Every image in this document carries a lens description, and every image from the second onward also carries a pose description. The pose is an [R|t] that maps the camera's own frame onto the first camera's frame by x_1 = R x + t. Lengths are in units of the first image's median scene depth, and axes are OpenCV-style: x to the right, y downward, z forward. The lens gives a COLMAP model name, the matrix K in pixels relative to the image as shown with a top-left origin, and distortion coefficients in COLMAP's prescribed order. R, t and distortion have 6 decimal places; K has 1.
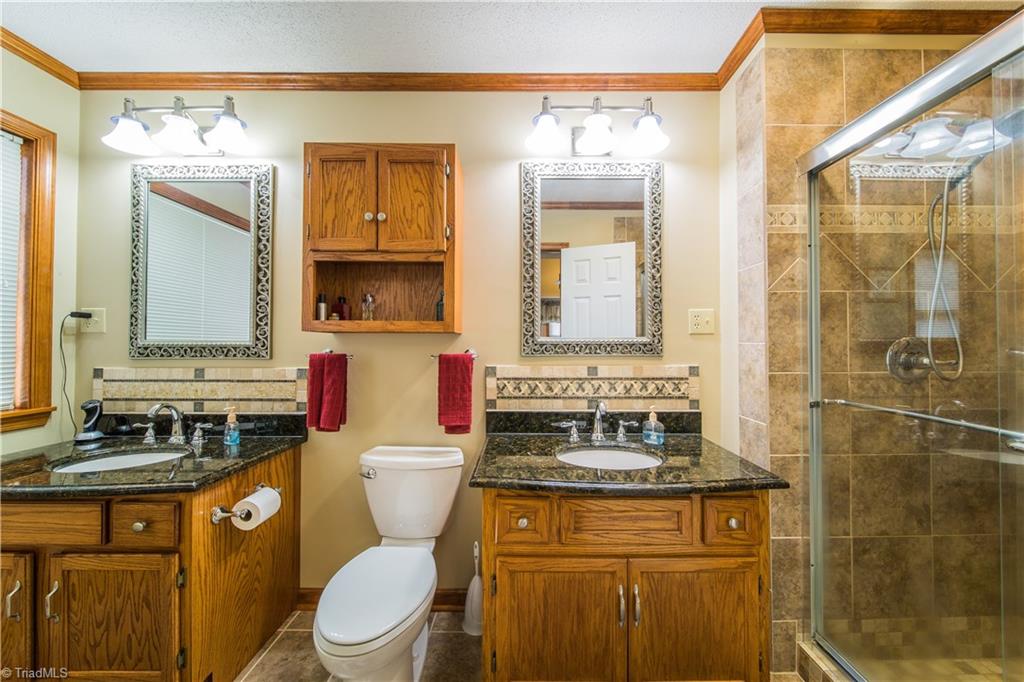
lens RADIAL K [[359.9, 0, 516.3], [0, 359.9, 339.3], [0, 0, 1]] dist [0.001146, -0.001303]
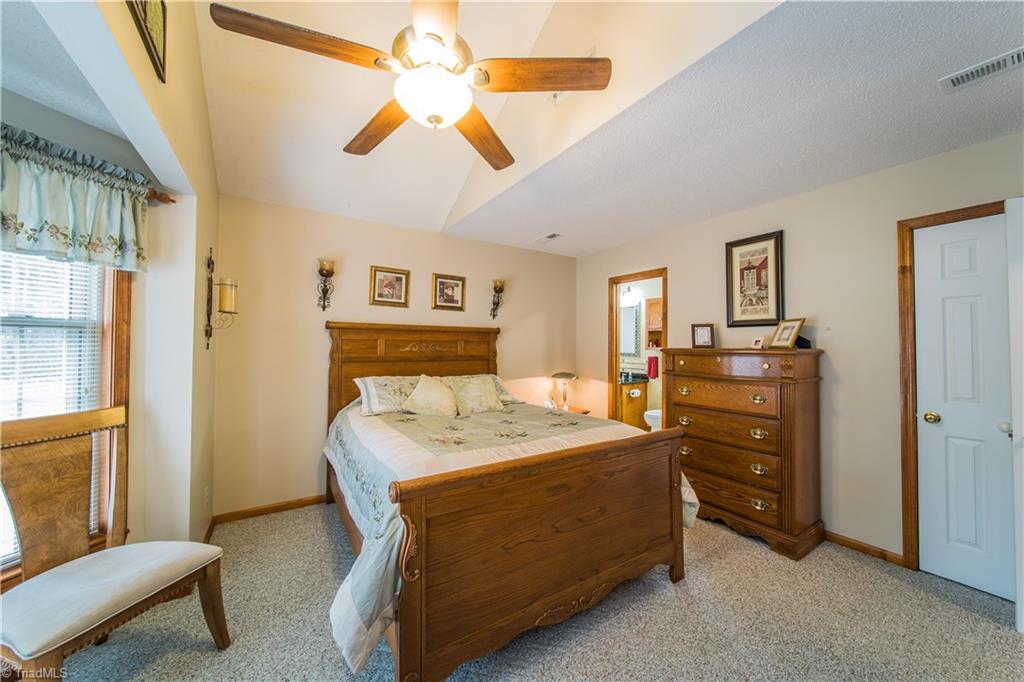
lens RADIAL K [[359.9, 0, 507.2], [0, 359.9, 339.3], [0, 0, 1]] dist [0.001146, -0.001303]
pose [[0.536469, -0.016304, -0.843763, 1.642095], [0.007618, 0.999866, -0.014476, -0.084756], [0.843886, 0.001339, 0.536521, -2.032935]]
